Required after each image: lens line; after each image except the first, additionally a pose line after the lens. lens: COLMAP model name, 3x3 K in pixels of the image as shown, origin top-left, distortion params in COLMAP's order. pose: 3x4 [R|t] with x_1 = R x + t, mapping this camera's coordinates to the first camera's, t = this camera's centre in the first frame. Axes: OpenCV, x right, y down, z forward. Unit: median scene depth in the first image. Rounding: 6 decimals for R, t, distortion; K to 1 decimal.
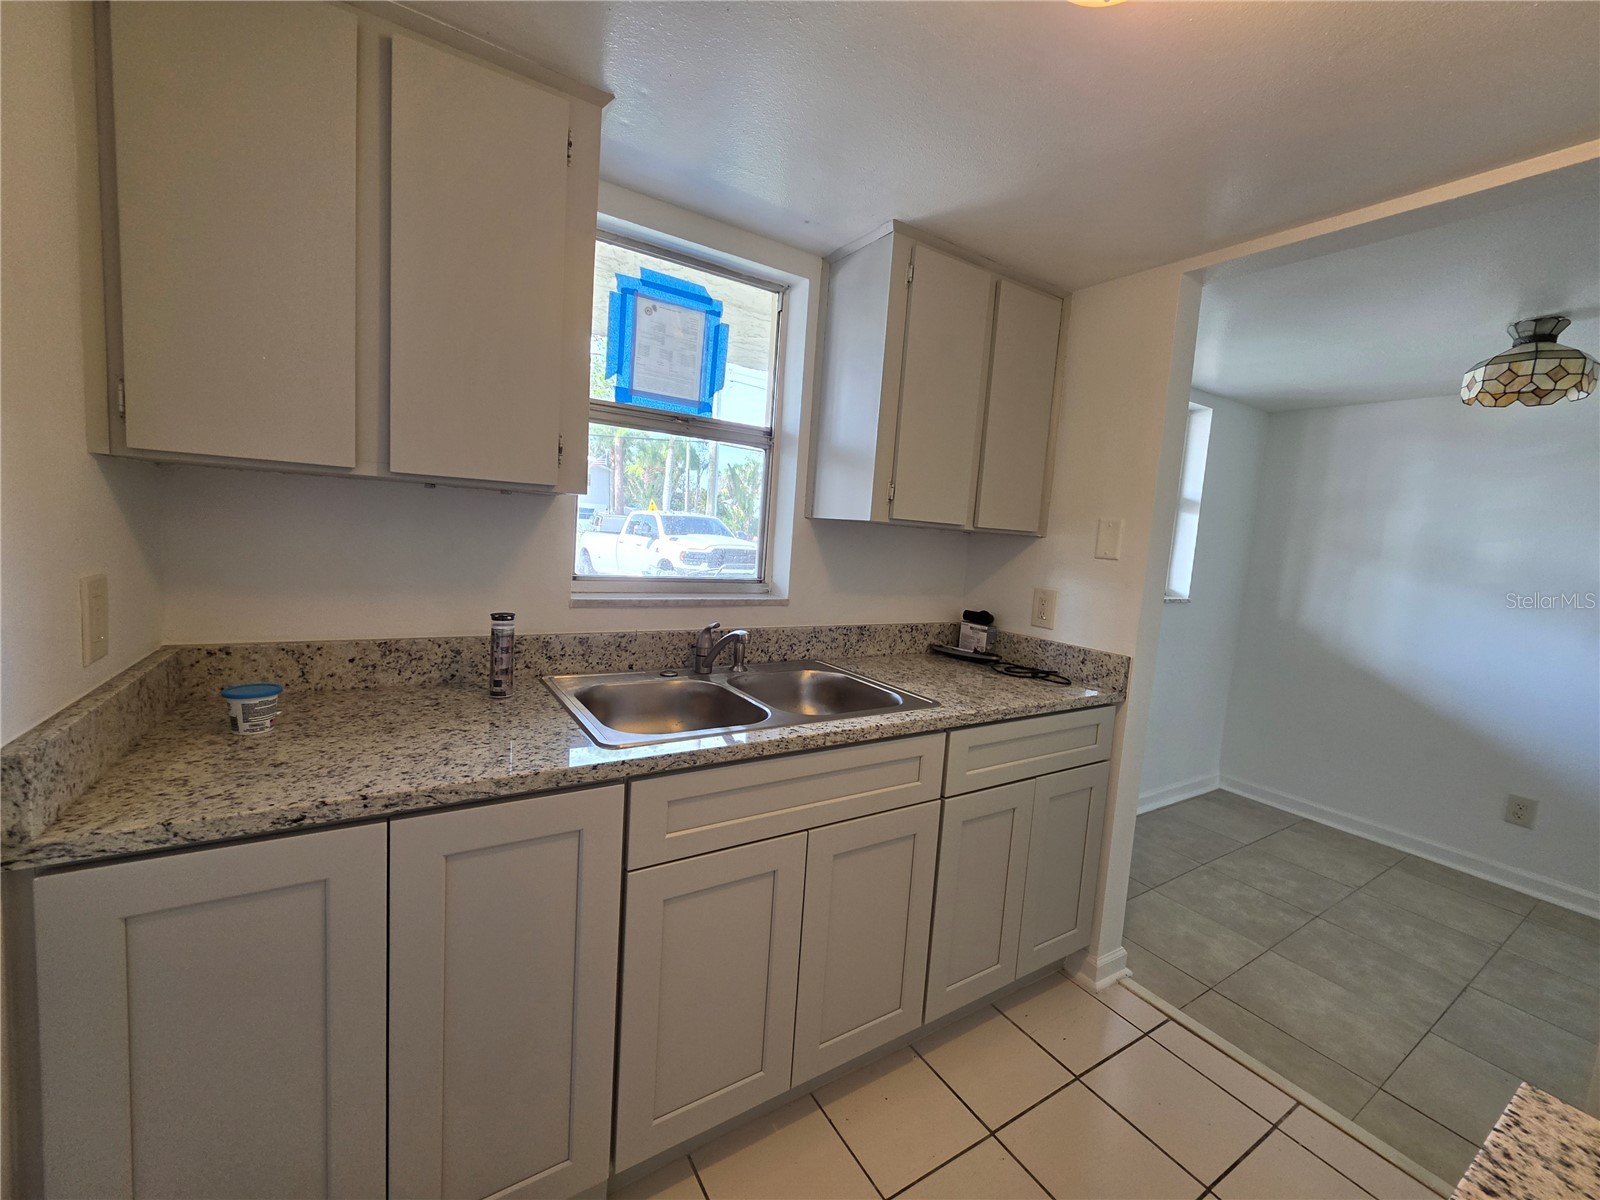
lens RADIAL K [[639.0, 0, 796.7], [0, 639.0, 590.0], [0, 0, 1]] dist [-0.002330, -0.000076]
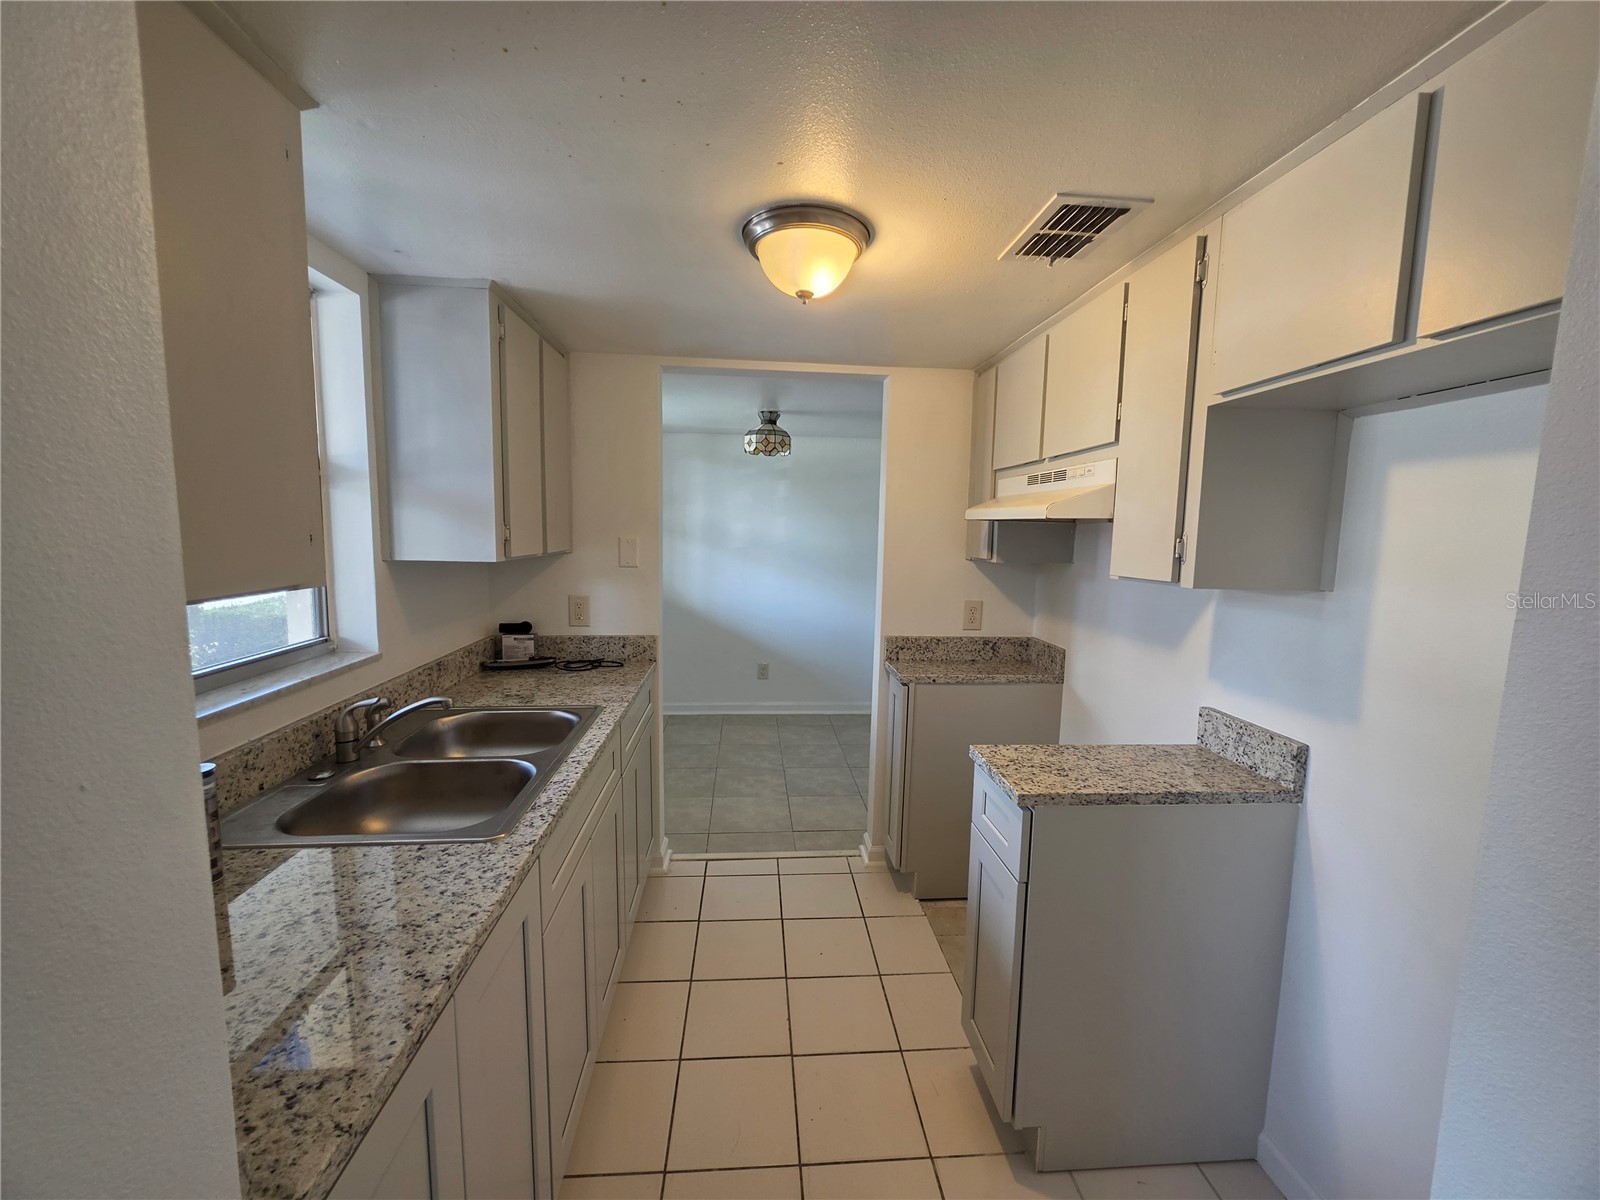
lens RADIAL K [[639.0, 0, 796.7], [0, 639.0, 590.0], [0, 0, 1]] dist [-0.002330, -0.000076]
pose [[0.467628, -0.150739, 0.870977, -0.500806], [0.097283, 0.988143, 0.118786, -0.120626], [-0.878556, 0.029184, 0.476748, 0.052451]]
